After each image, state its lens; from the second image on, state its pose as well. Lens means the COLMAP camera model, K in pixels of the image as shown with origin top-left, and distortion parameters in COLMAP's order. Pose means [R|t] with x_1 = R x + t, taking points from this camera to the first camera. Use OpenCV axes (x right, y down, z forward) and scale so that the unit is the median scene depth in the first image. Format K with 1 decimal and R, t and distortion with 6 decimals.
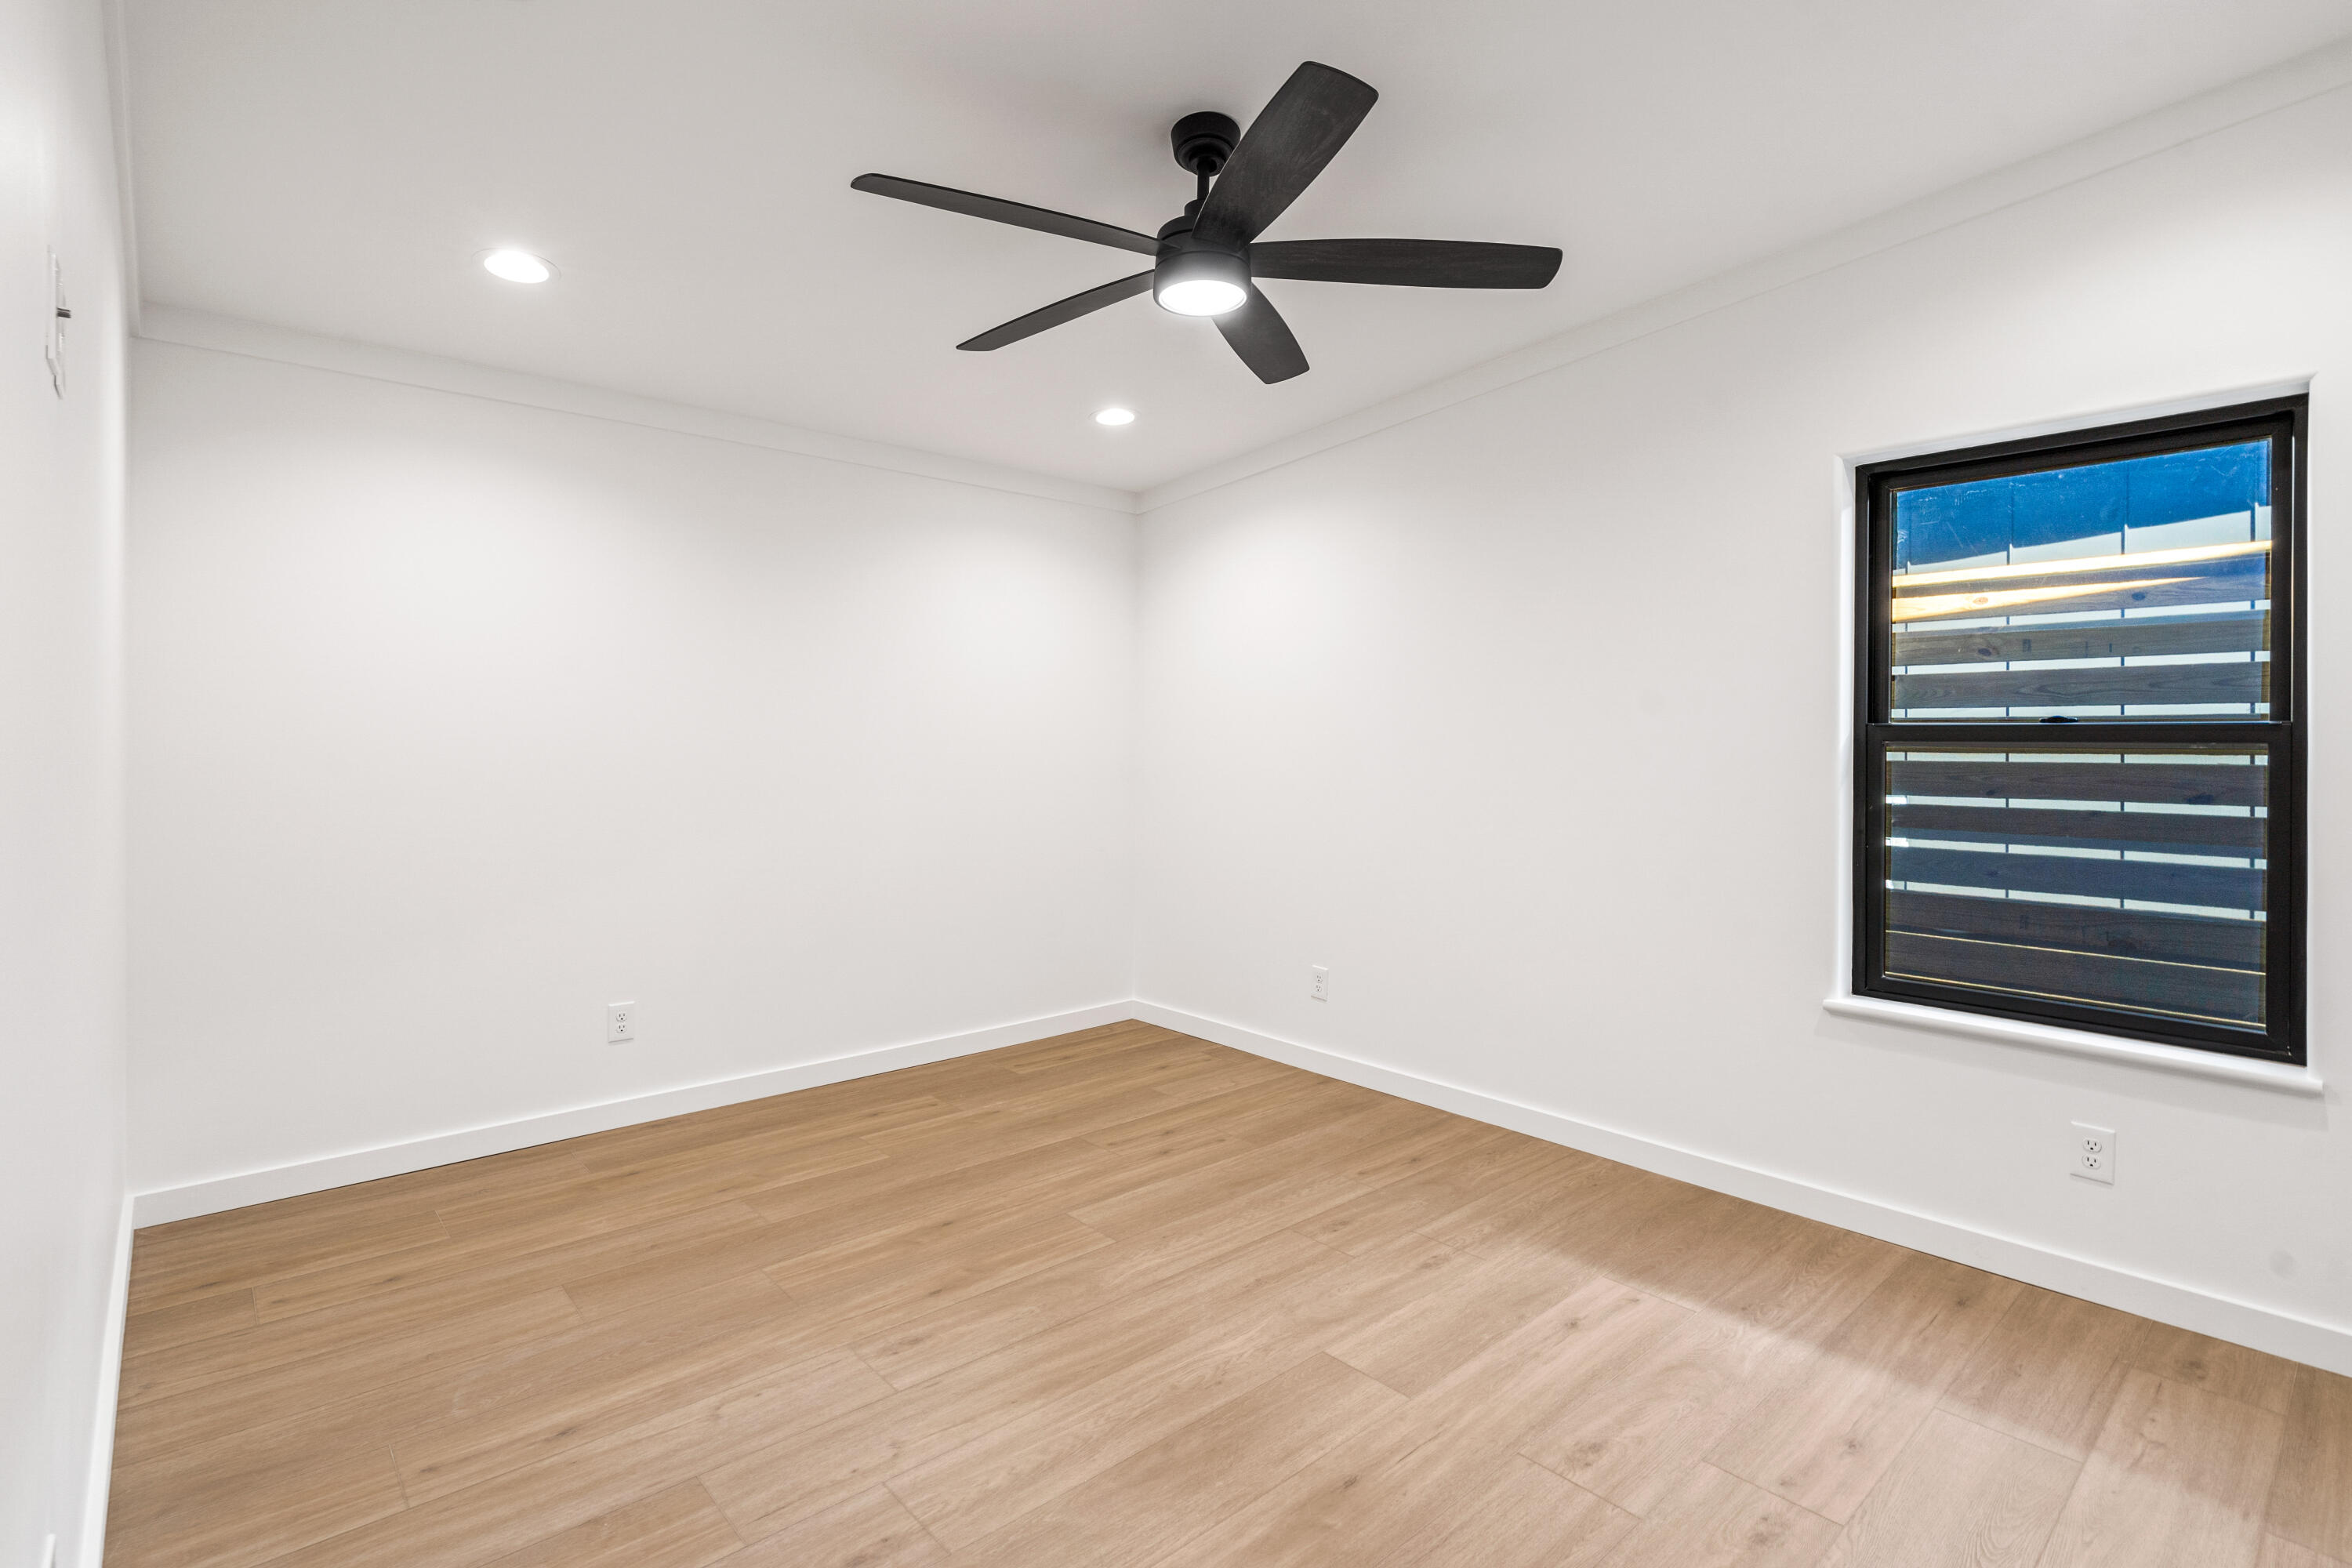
lens RADIAL K [[1096.9, 0, 1163.2], [0, 1096.9, 770.1], [0, 0, 1]] dist [-0.002537, -0.000565]
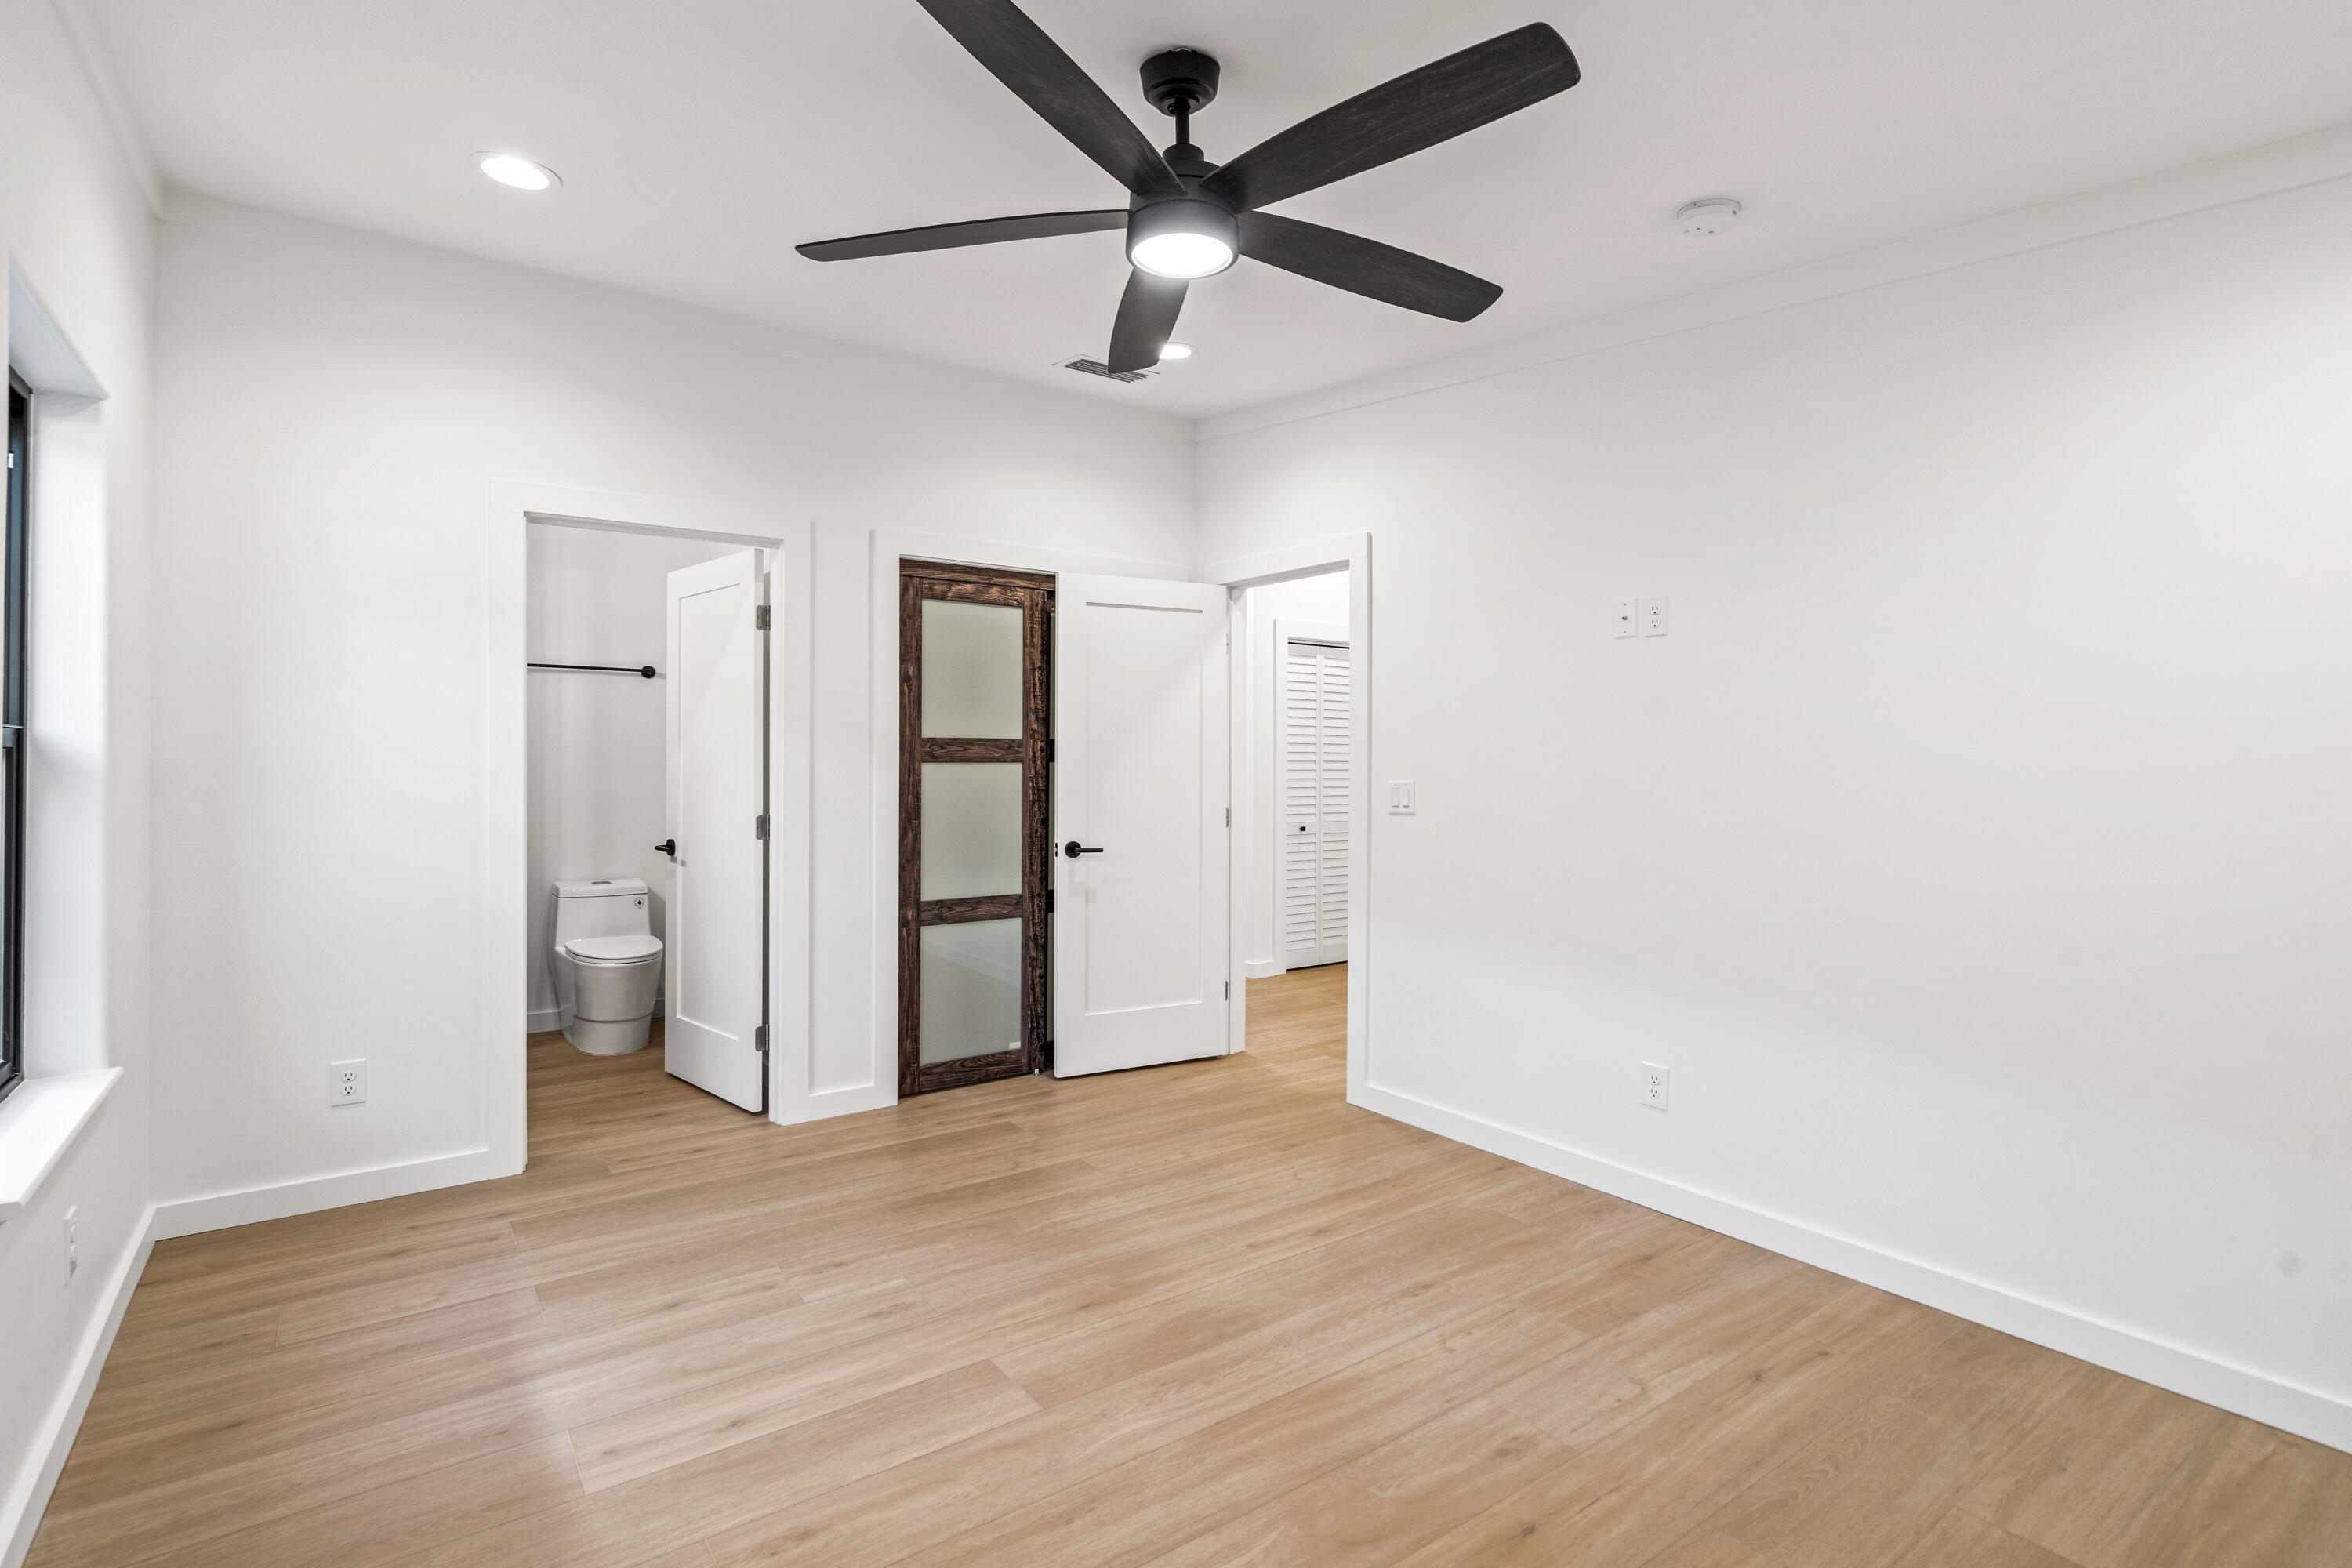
lens RADIAL K [[1096.9, 0, 1163.2], [0, 1096.9, 770.1], [0, 0, 1]] dist [-0.002537, -0.000565]
pose [[-0.994921, -0.013306, 0.099773, -0.042016], [-0.010038, 0.999399, 0.033192, -0.041095], [-0.100154, 0.032022, -0.994456, 1.966912]]
